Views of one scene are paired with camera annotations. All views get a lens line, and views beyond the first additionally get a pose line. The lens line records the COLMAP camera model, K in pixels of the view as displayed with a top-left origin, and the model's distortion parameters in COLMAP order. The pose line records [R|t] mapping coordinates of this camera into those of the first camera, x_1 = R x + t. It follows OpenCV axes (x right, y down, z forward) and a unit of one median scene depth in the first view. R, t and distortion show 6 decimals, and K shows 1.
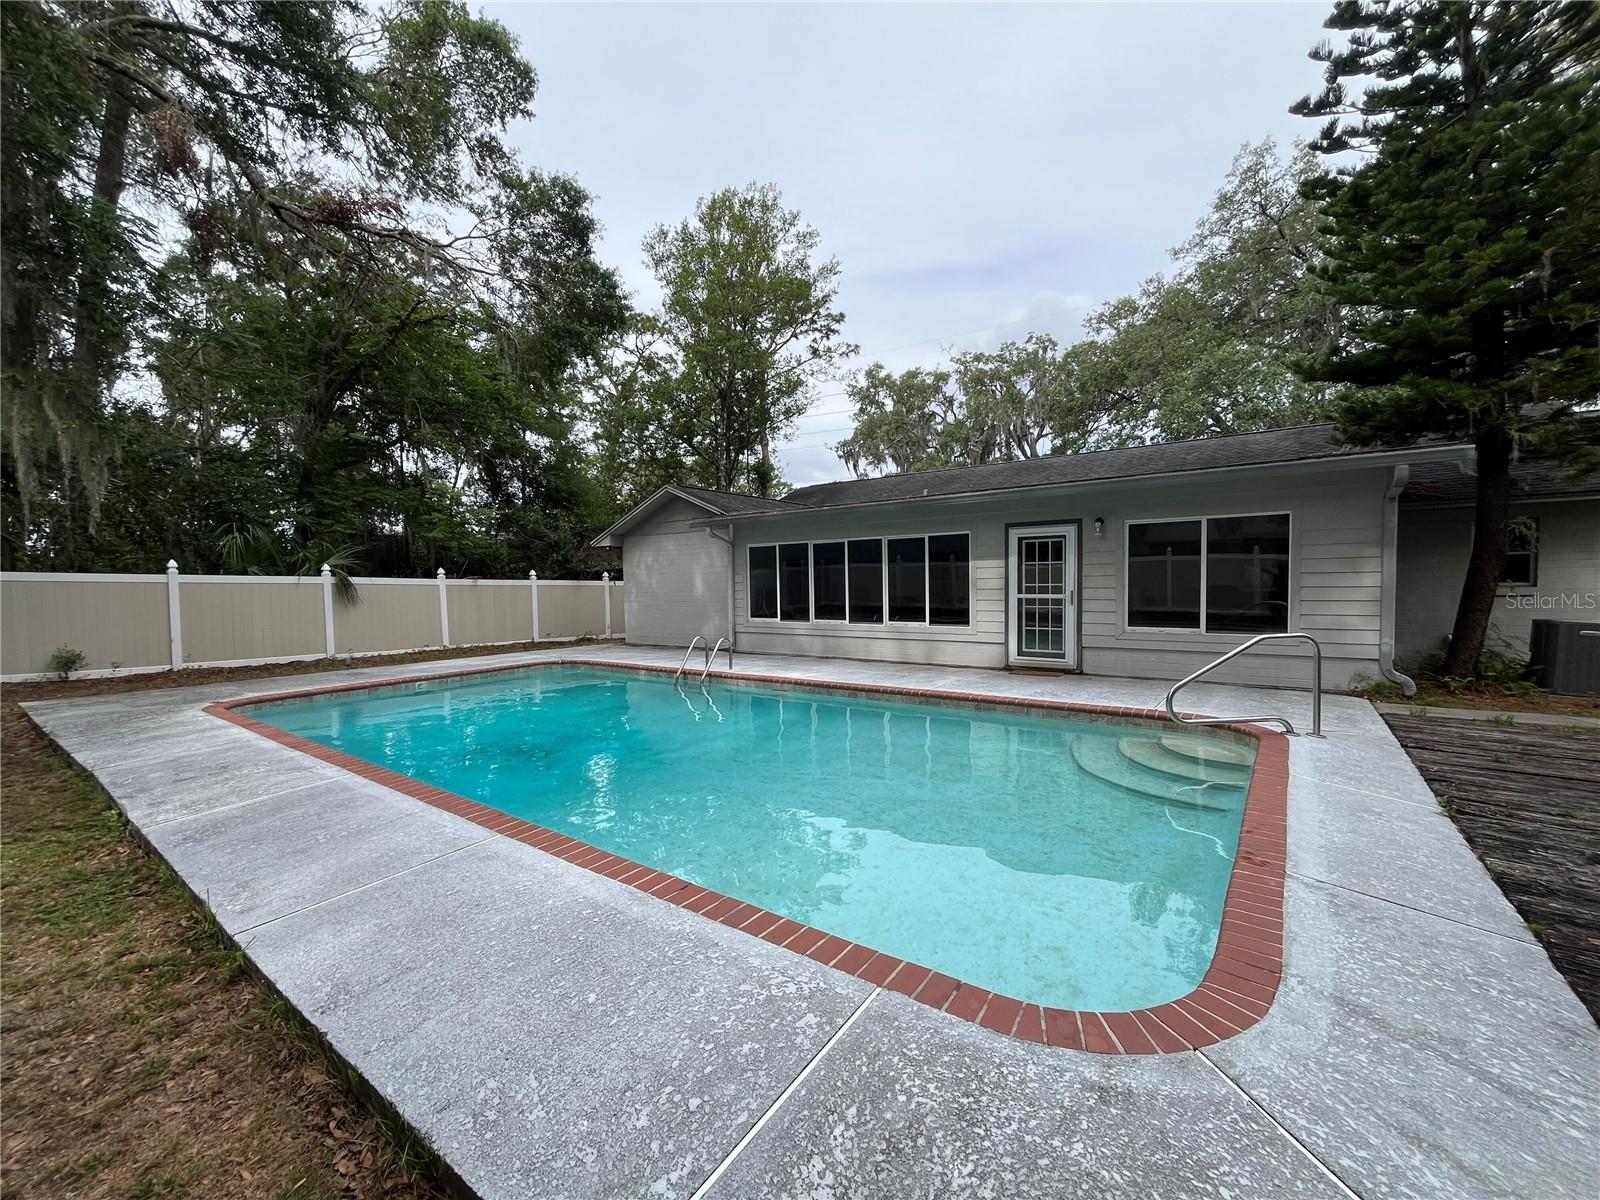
lens RADIAL K [[652.8, 0, 799.6], [0, 652.8, 608.3], [0, 0, 1]] dist [-0.004407, 0.000385]
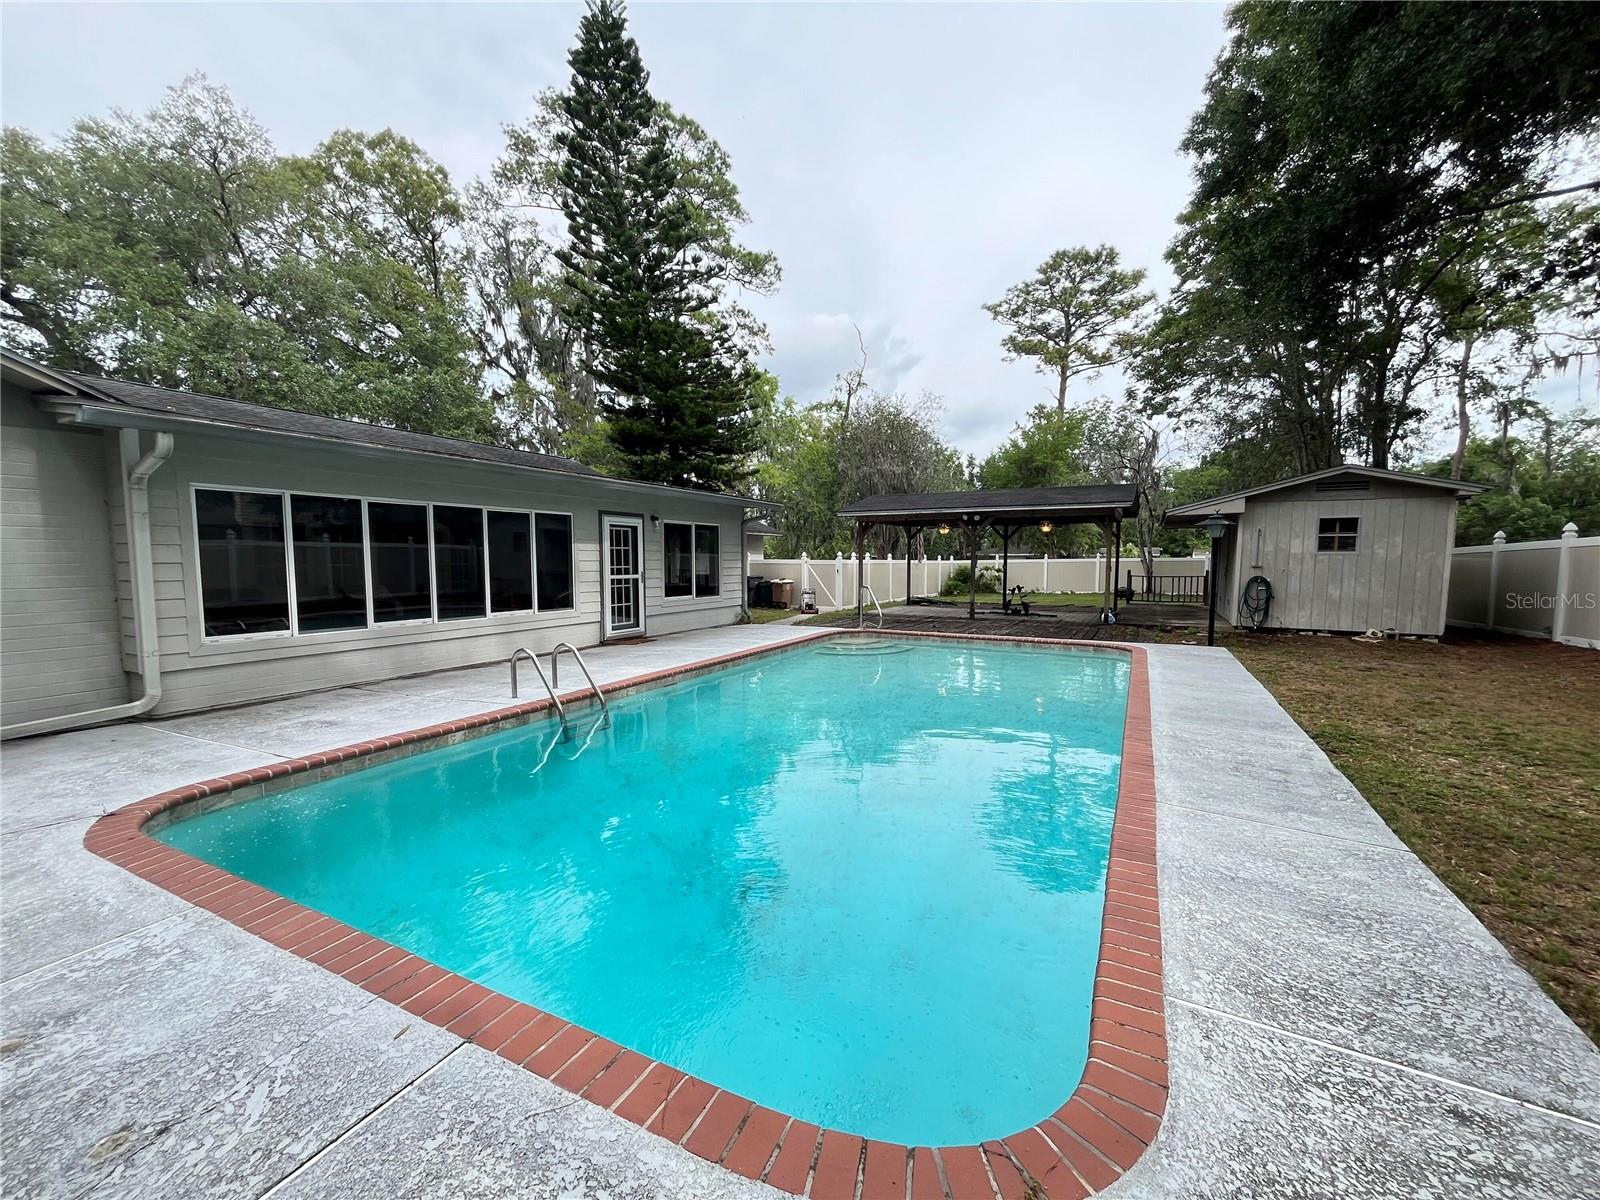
lens RADIAL K [[652.8, 0, 801.2], [0, 652.8, 608.5], [0, 0, 1]] dist [-0.004407, 0.000385]
pose [[-0.158133, -0.057158, 0.985762, -0.733492], [0.048459, 0.996671, 0.065564, -0.020368], [-0.986228, 0.058137, -0.154836, 0.765935]]
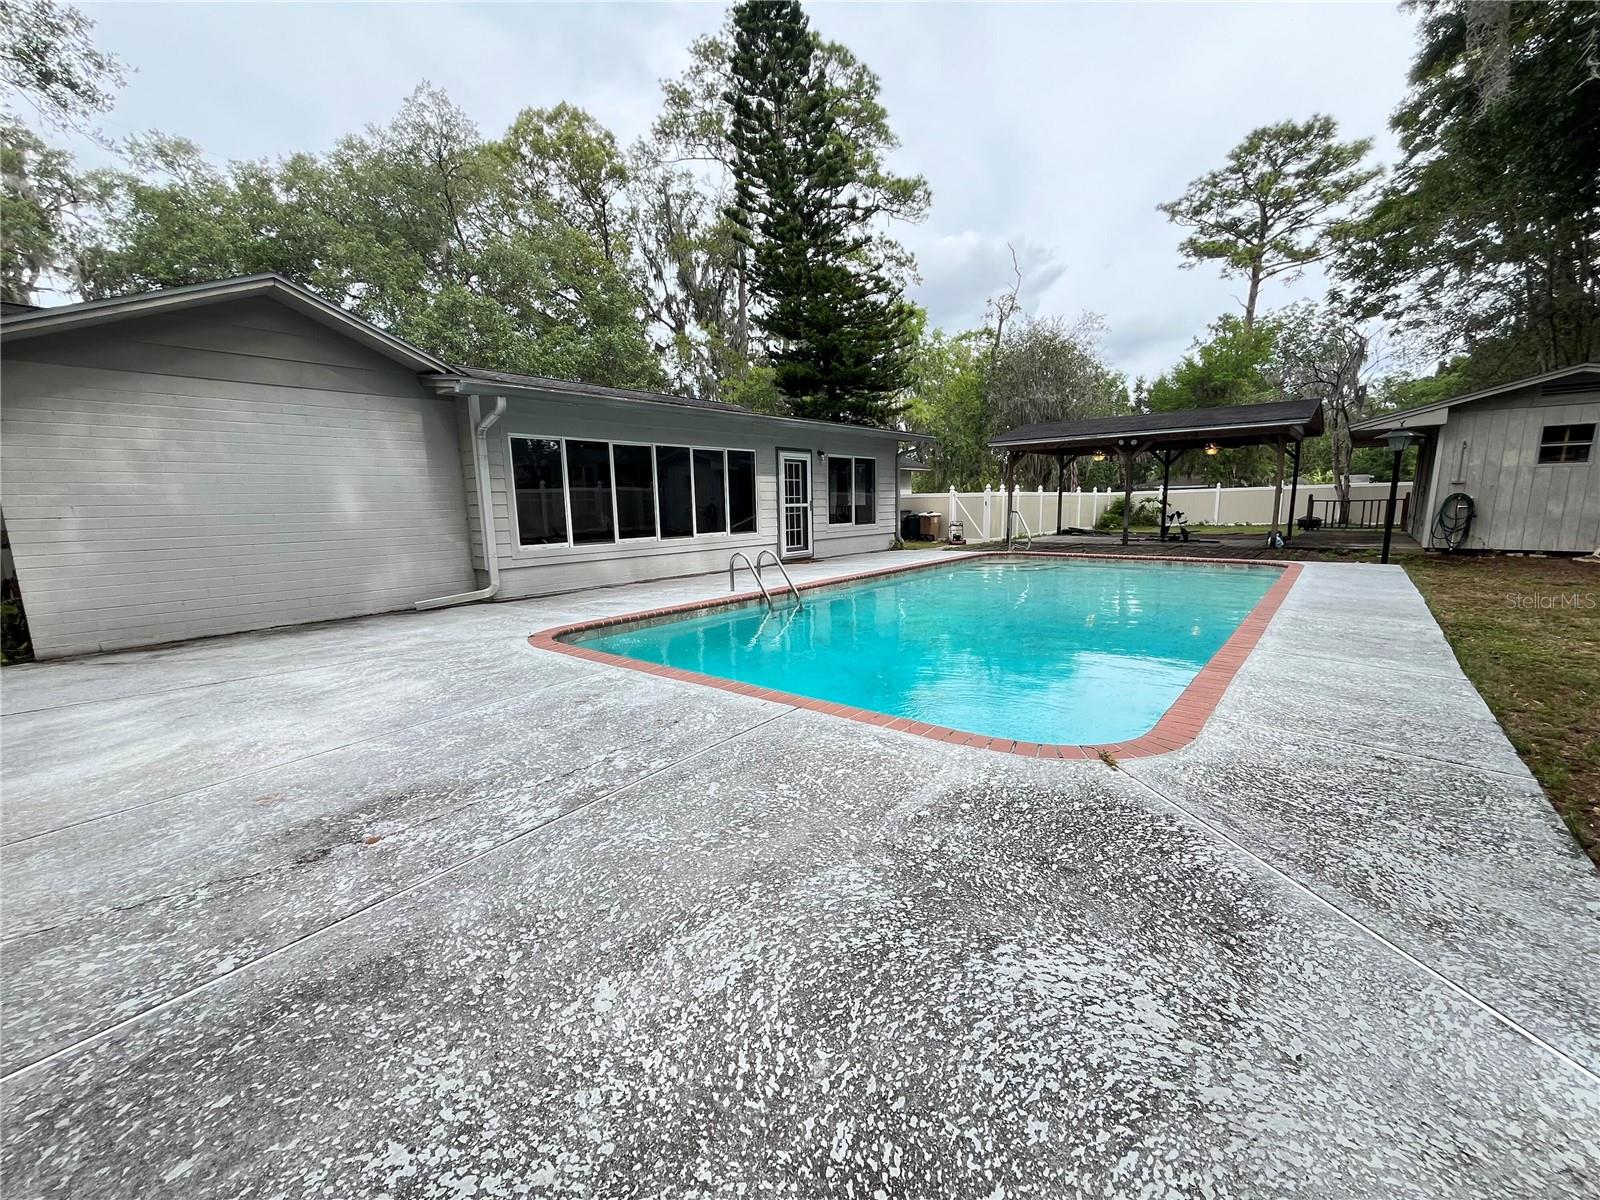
lens RADIAL K [[652.8, 0, 797.3], [0, 652.8, 610.3], [0, 0, 1]] dist [-0.004407, 0.000385]
pose [[0.059681, -0.146769, 0.987369, -0.869113], [0.066070, 0.987544, 0.142802, 0.002905], [-0.996029, 0.056713, 0.068635, 0.805913]]
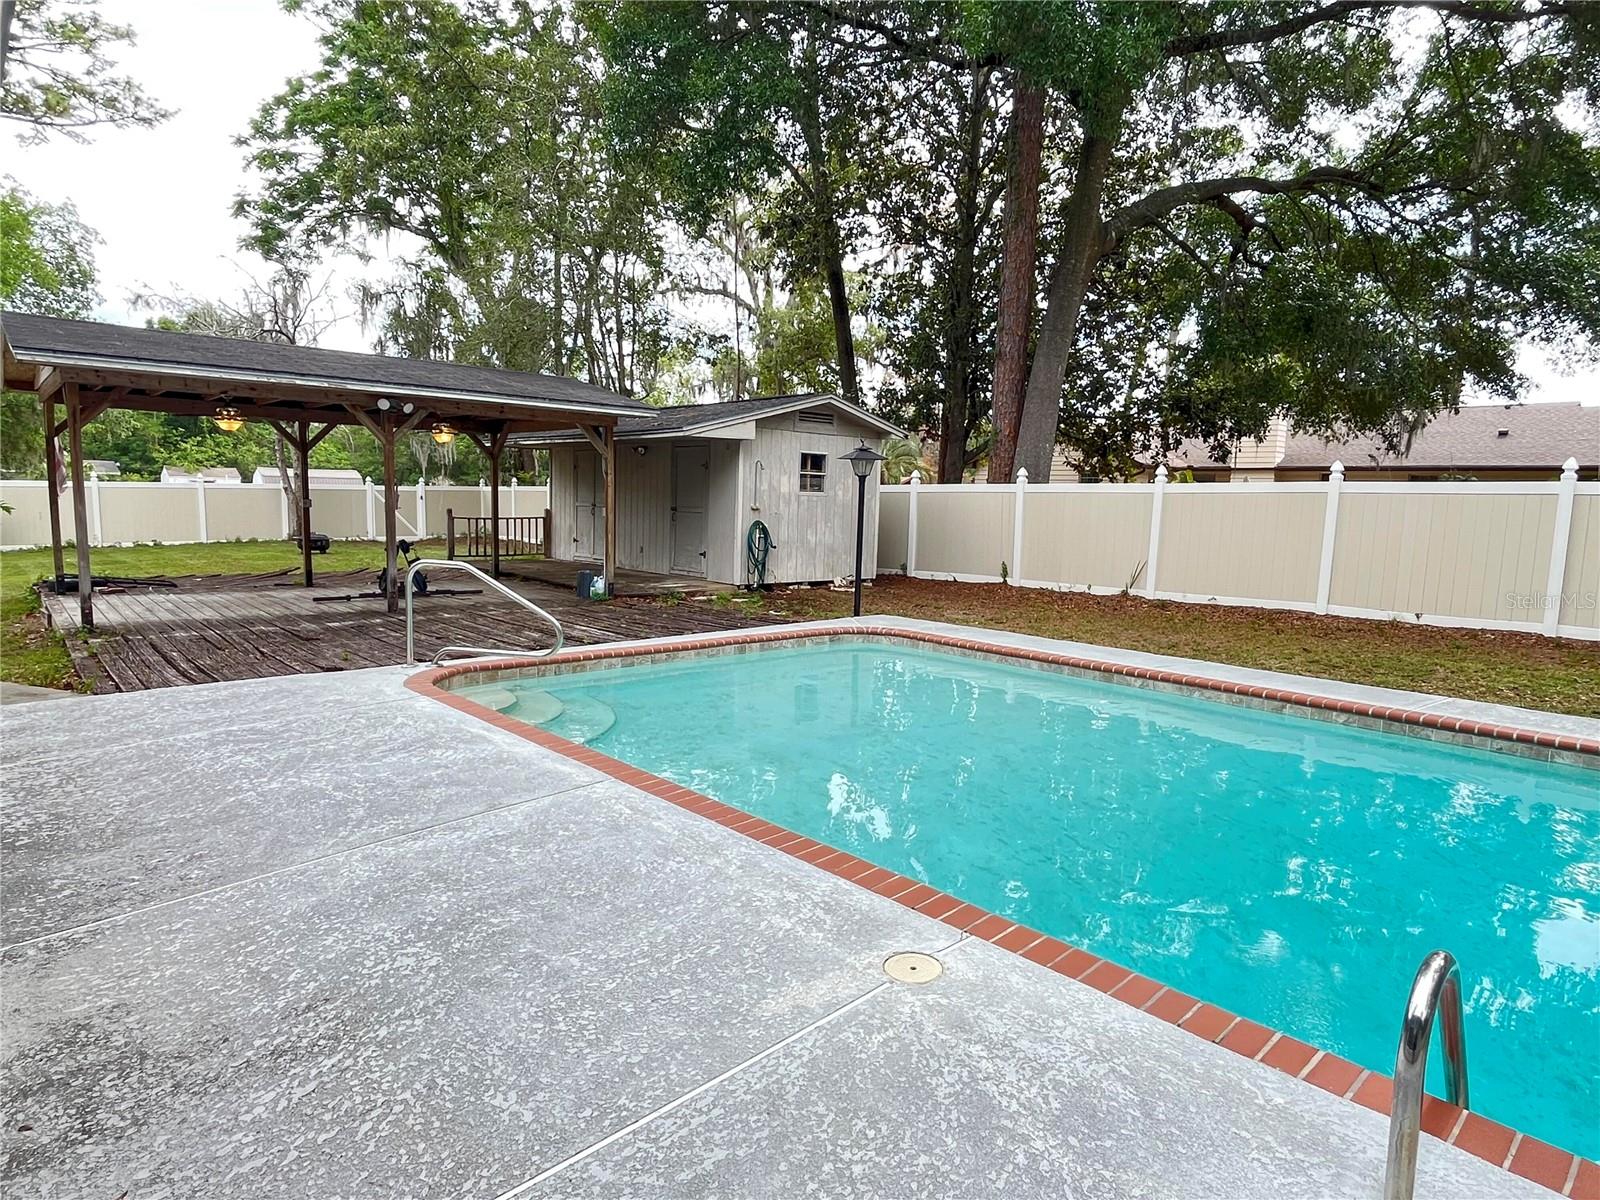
lens RADIAL K [[925.2, 0, 801.2], [0, 925.2, 604.2], [0, 0, 1]] dist [-0.001351, -0.000212]
pose [[-0.981879, -0.029507, 0.187200, -0.022216], [0.000247, 0.987604, 0.156963, -0.051684], [-0.189511, 0.154165, -0.969700, 1.062771]]
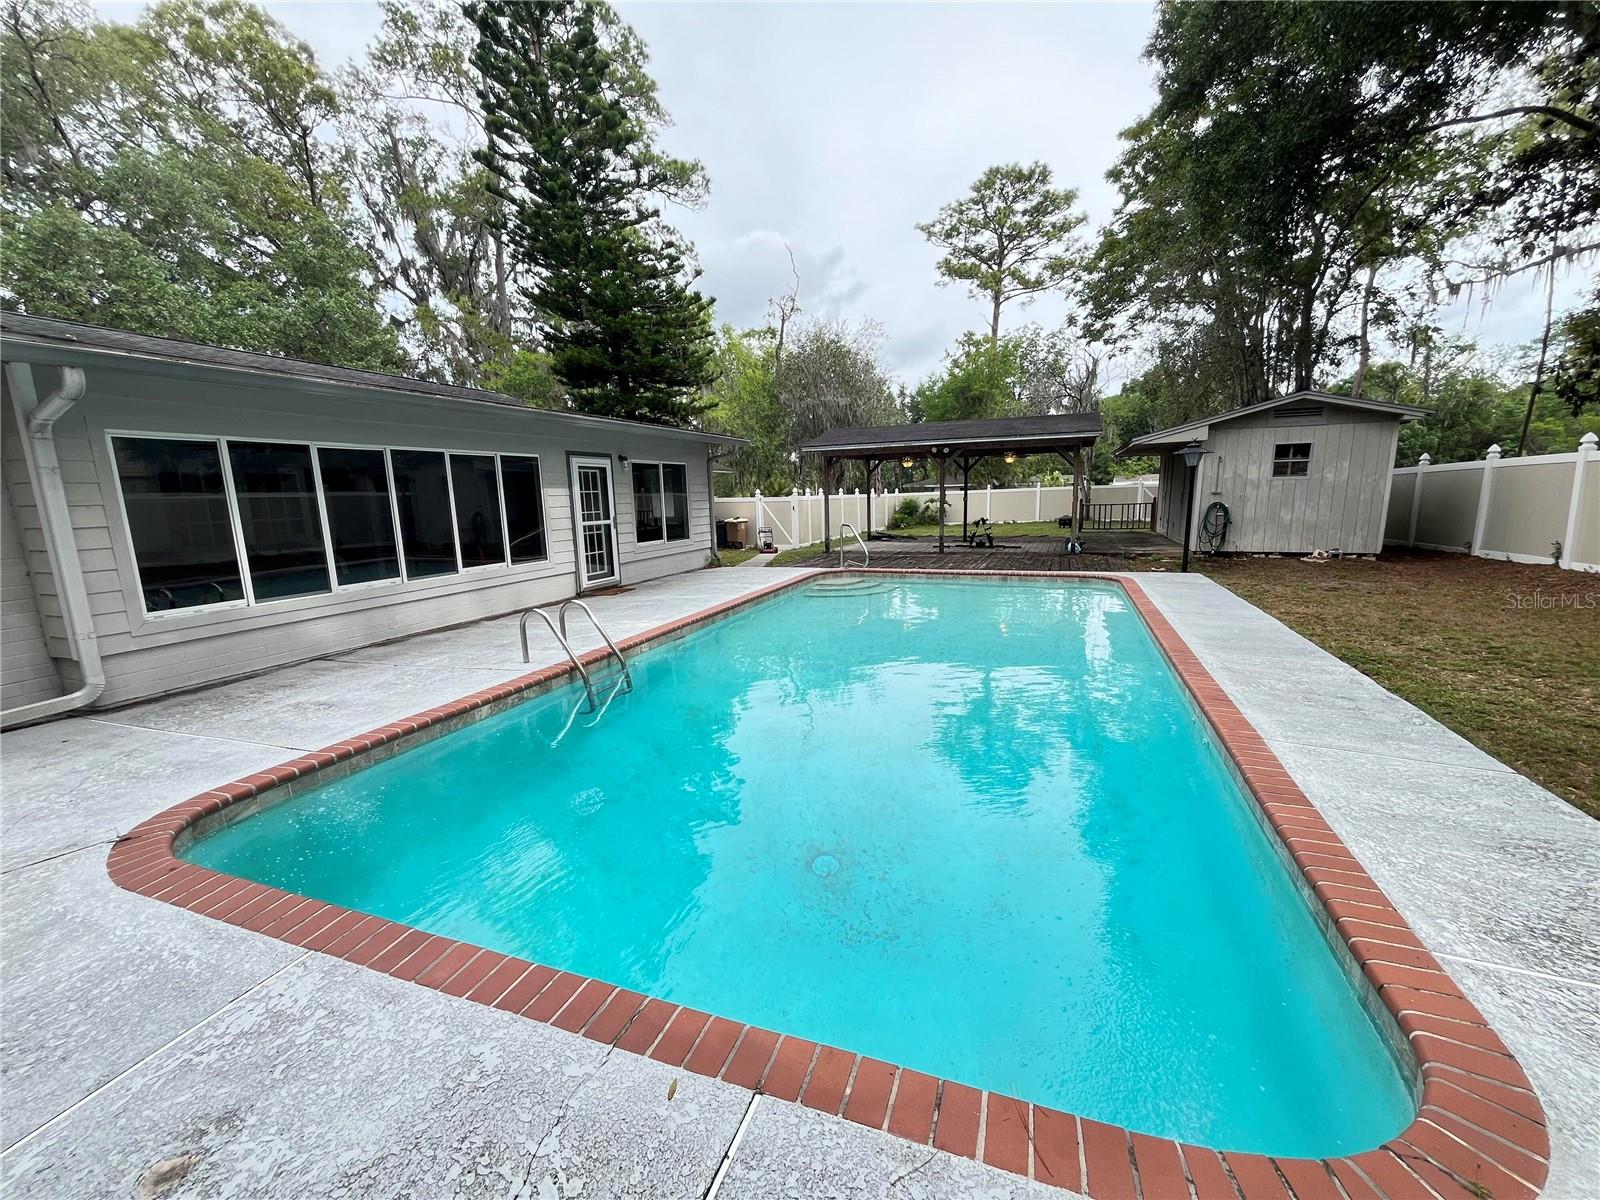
lens RADIAL K [[652.8, 0, 802.1], [0, 652.8, 610.6], [0, 0, 1]] dist [-0.004407, 0.000385]
pose [[-0.266367, -0.146432, 0.952684, -0.687263], [0.076021, 0.982122, 0.172212, -0.031624], [-0.960869, 0.118295, -0.250473, 0.842952]]
